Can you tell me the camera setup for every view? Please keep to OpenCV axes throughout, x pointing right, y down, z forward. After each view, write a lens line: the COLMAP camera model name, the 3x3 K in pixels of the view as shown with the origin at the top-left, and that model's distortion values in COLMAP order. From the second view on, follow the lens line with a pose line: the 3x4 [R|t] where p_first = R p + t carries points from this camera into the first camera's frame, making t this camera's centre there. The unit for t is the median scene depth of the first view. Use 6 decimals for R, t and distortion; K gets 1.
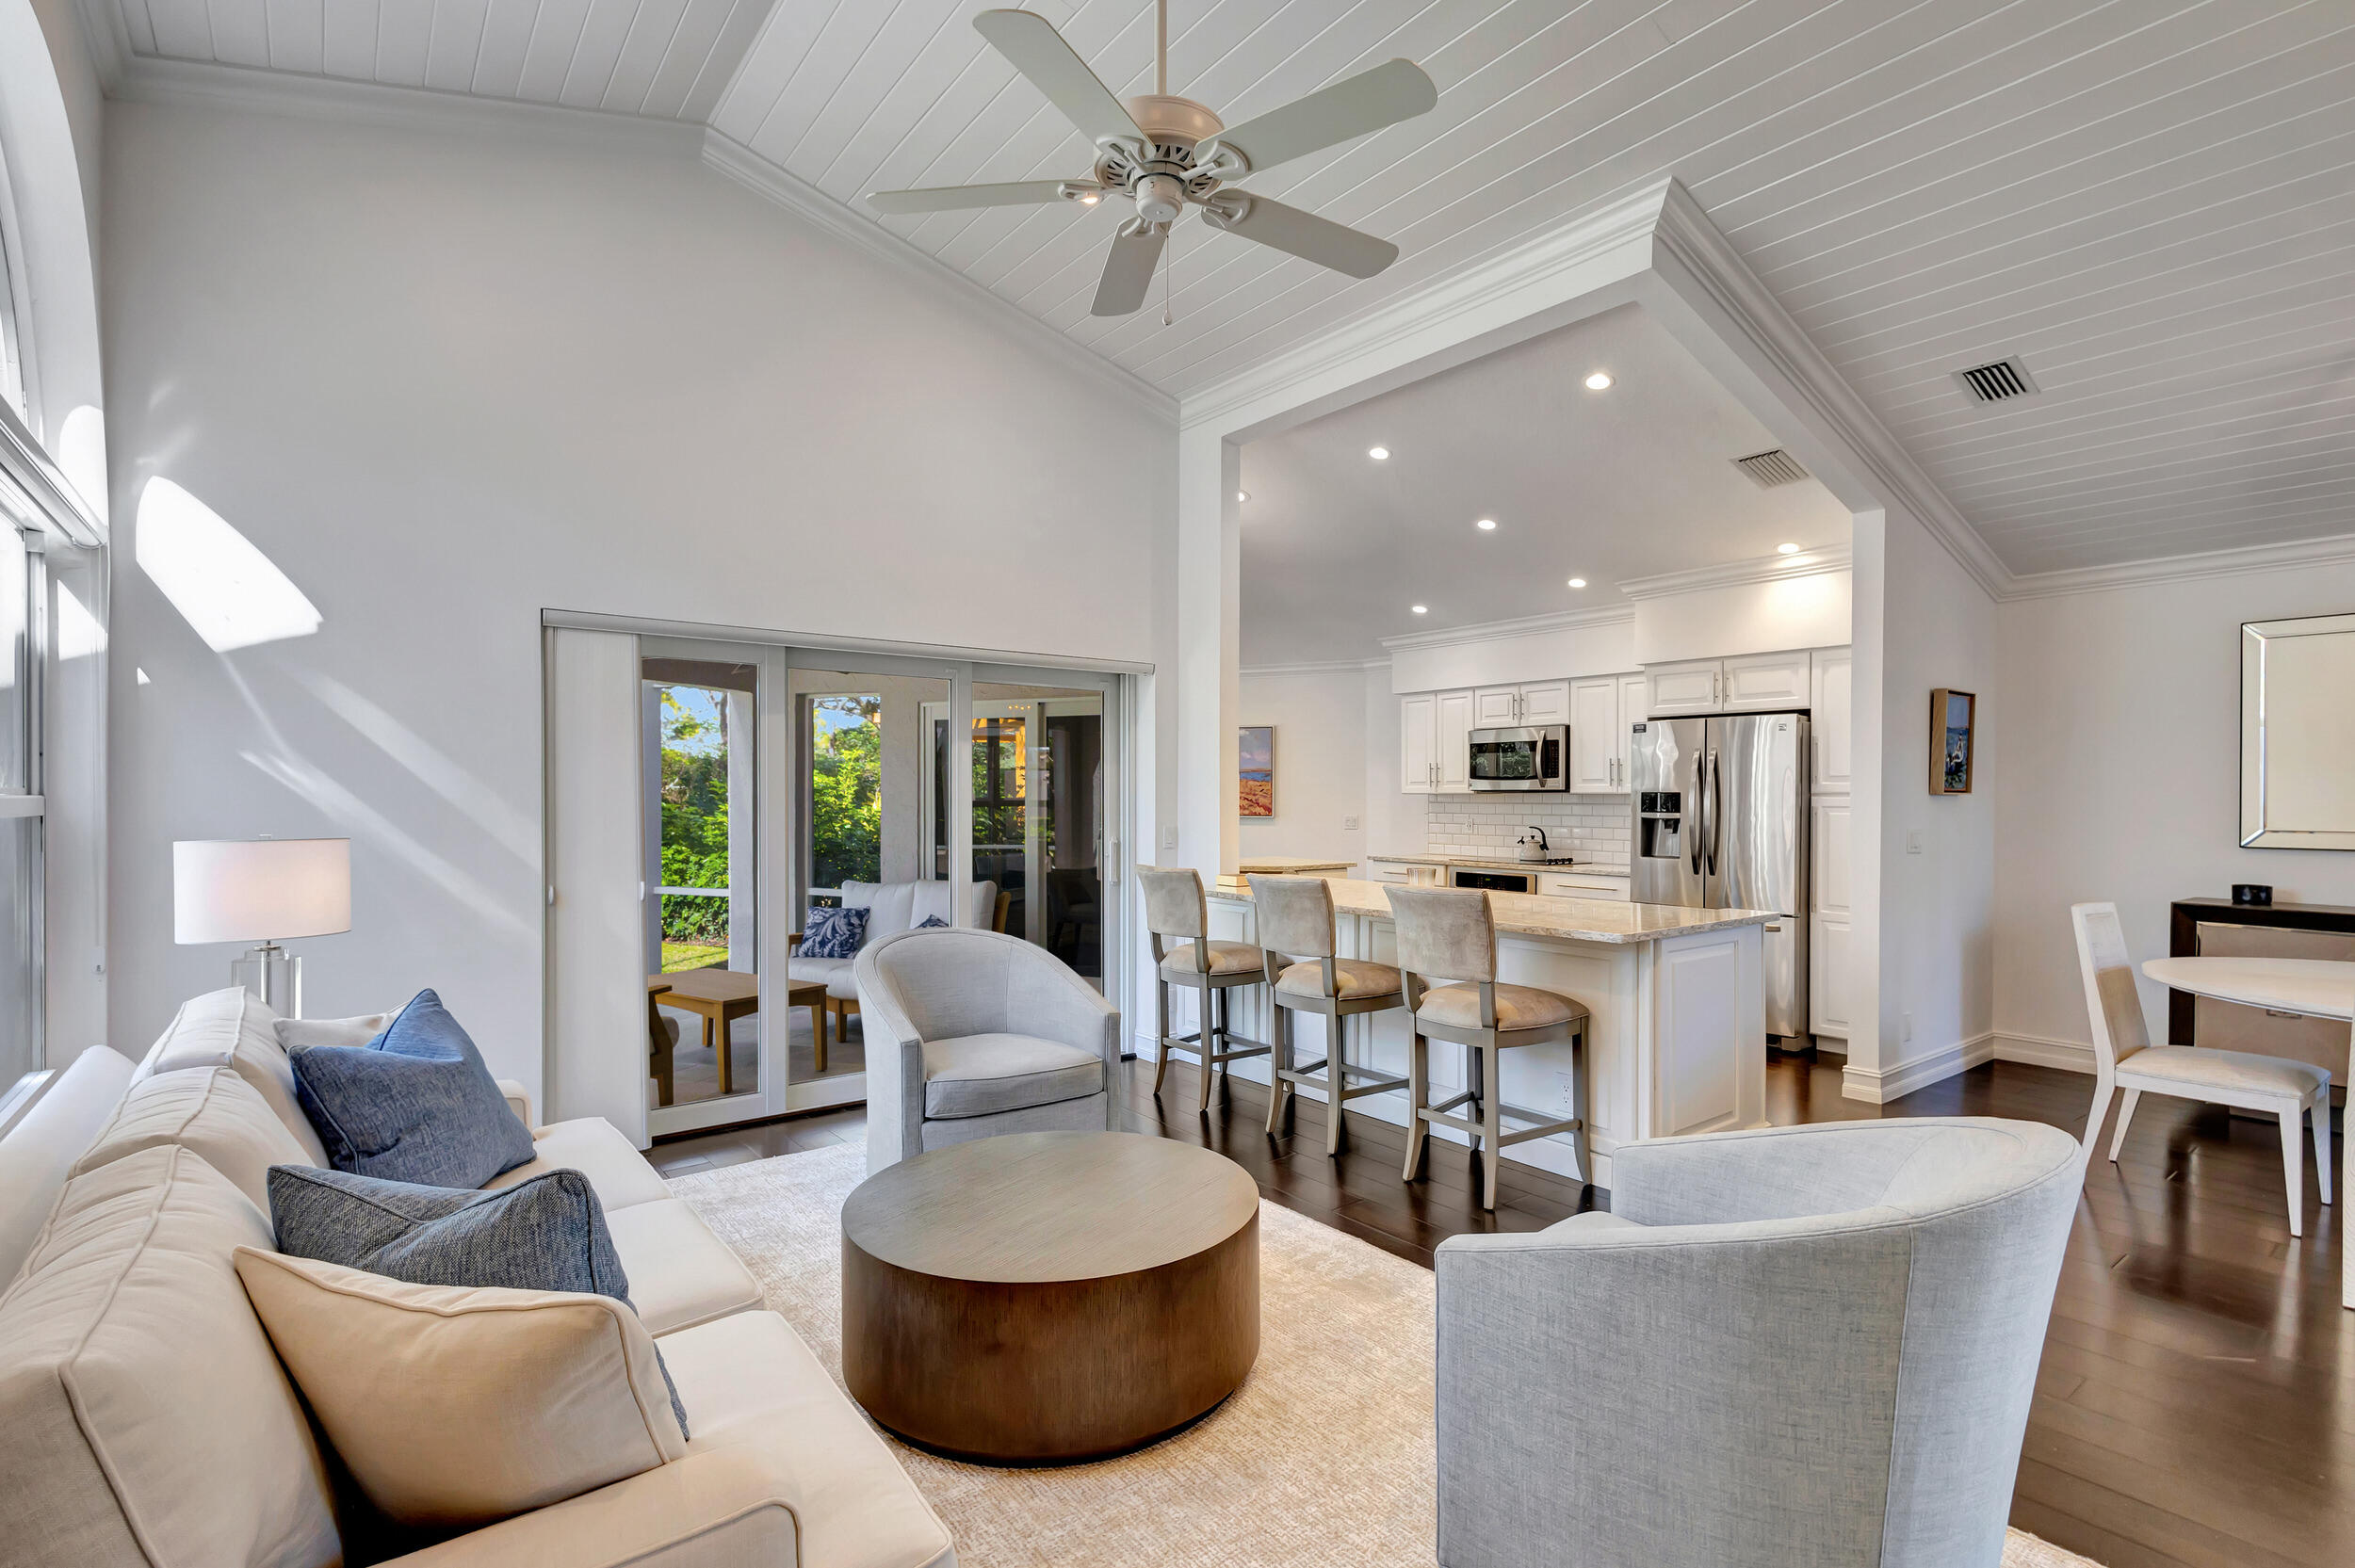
lens RADIAL K [[1093.7, 0, 1178.6], [0, 1093.7, 793.7], [0, 0, 1]] dist [0.002698, -0.000043]
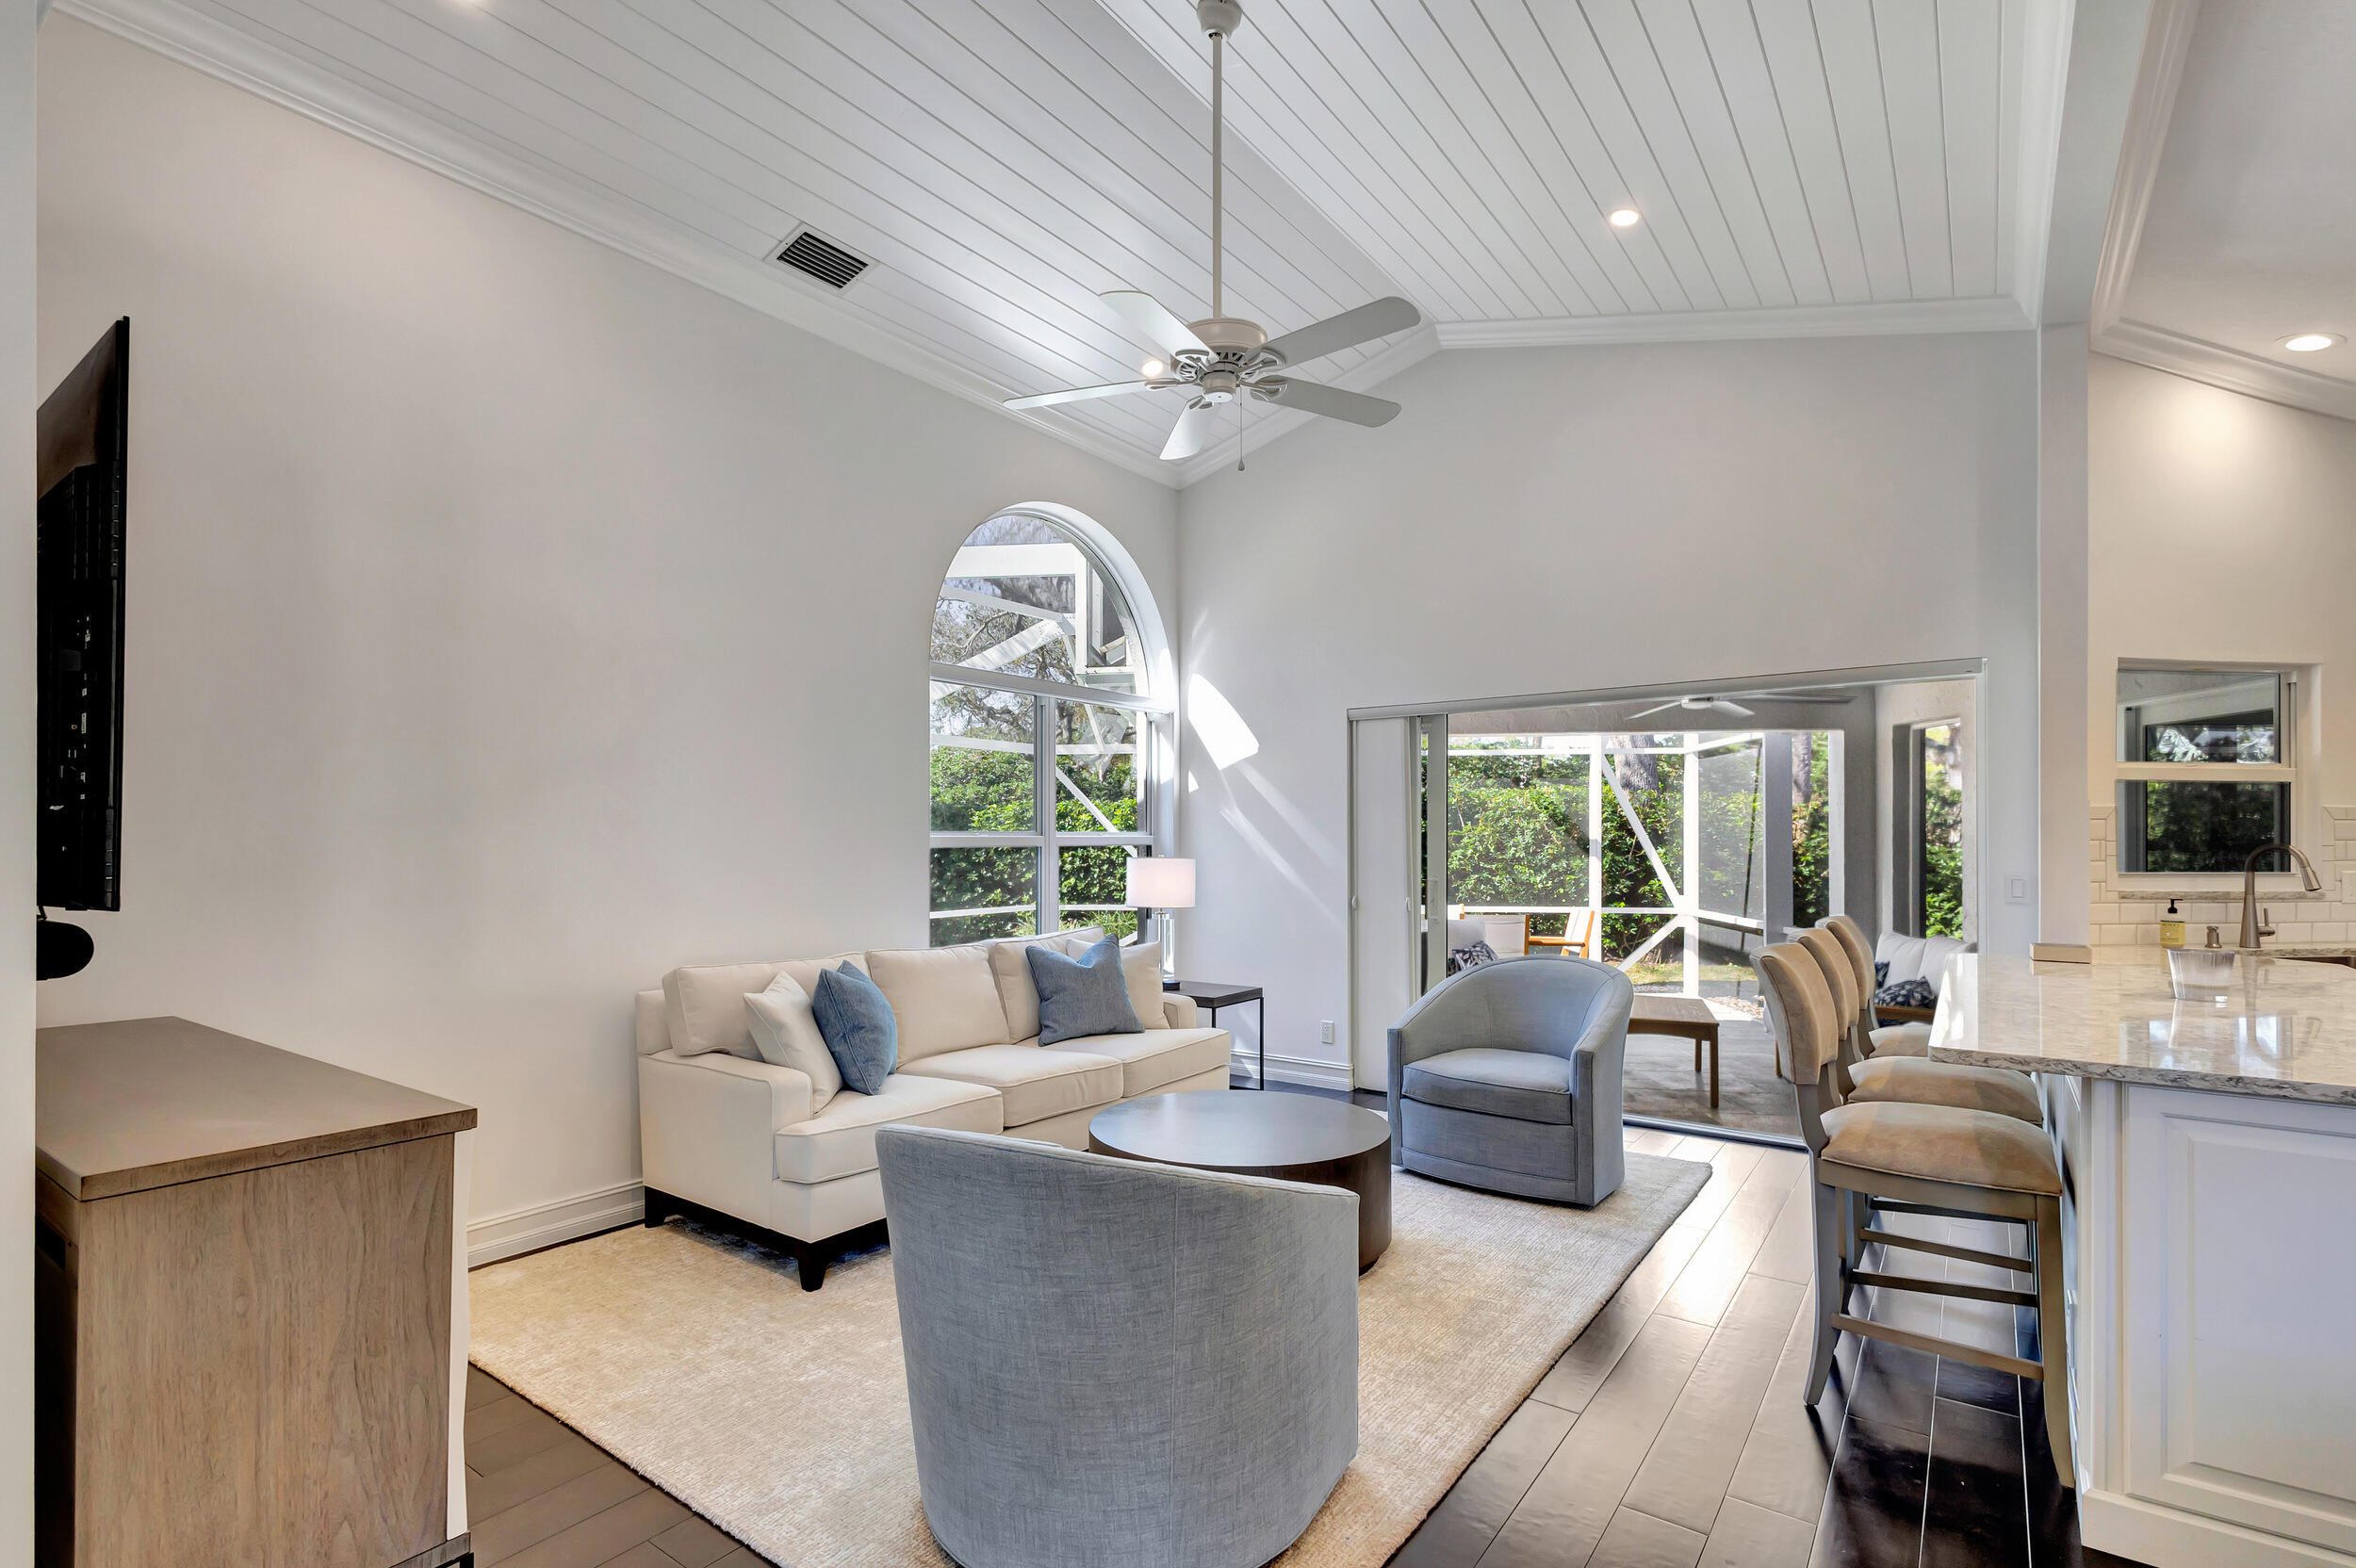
lens RADIAL K [[1108.3, 0, 1183.2], [0, 1108.3, 834.9], [0, 0, 1]] dist [0.017135, -0.000629]
pose [[0.282893, -0.006281, -0.959131, 0.494223], [0.002323, 0.999980, -0.005864, 0.005641], [0.959149, -0.000569, 0.282902, 0.221529]]
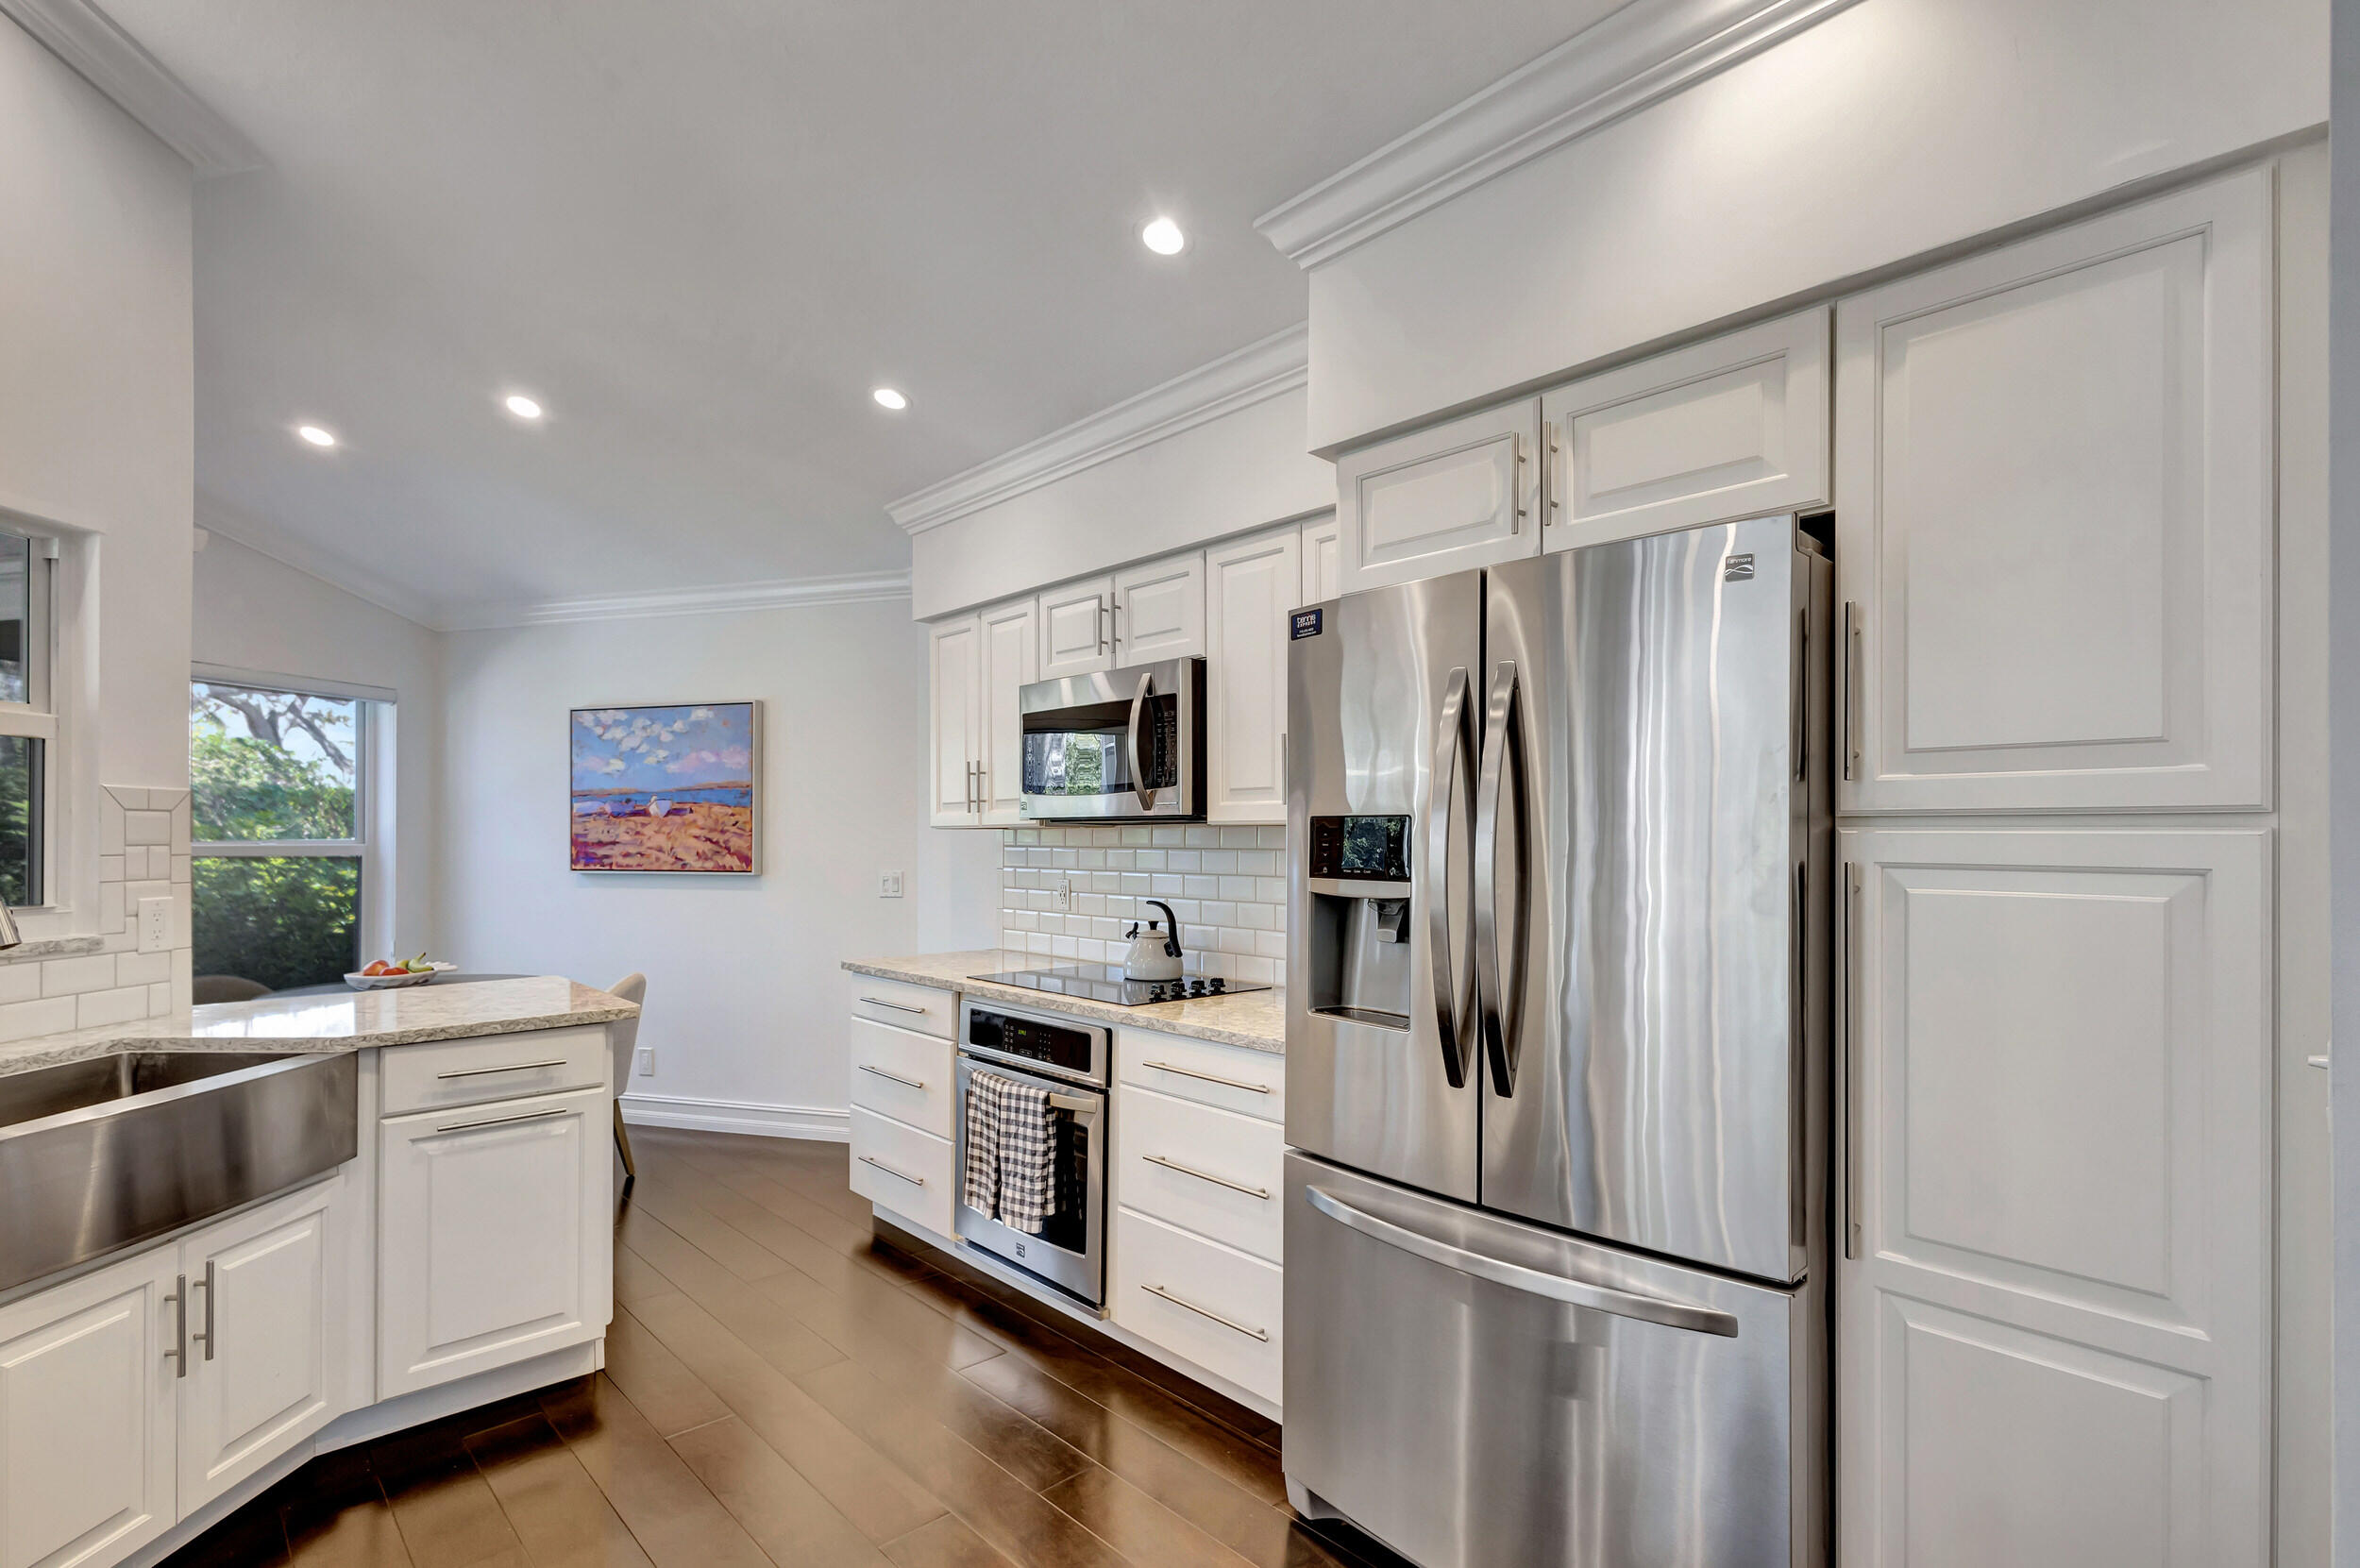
lens RADIAL K [[1106.5, 0, 1170.3], [0, 1106.5, 831.5], [0, 0, 1]] dist [0.003710, -0.000143]
pose [[0.996206, -0.003112, 0.086966, 0.359918], [0.003259, 0.999993, -0.001551, 0.003428], [-0.086961, 0.001829, 0.996210, 0.686395]]
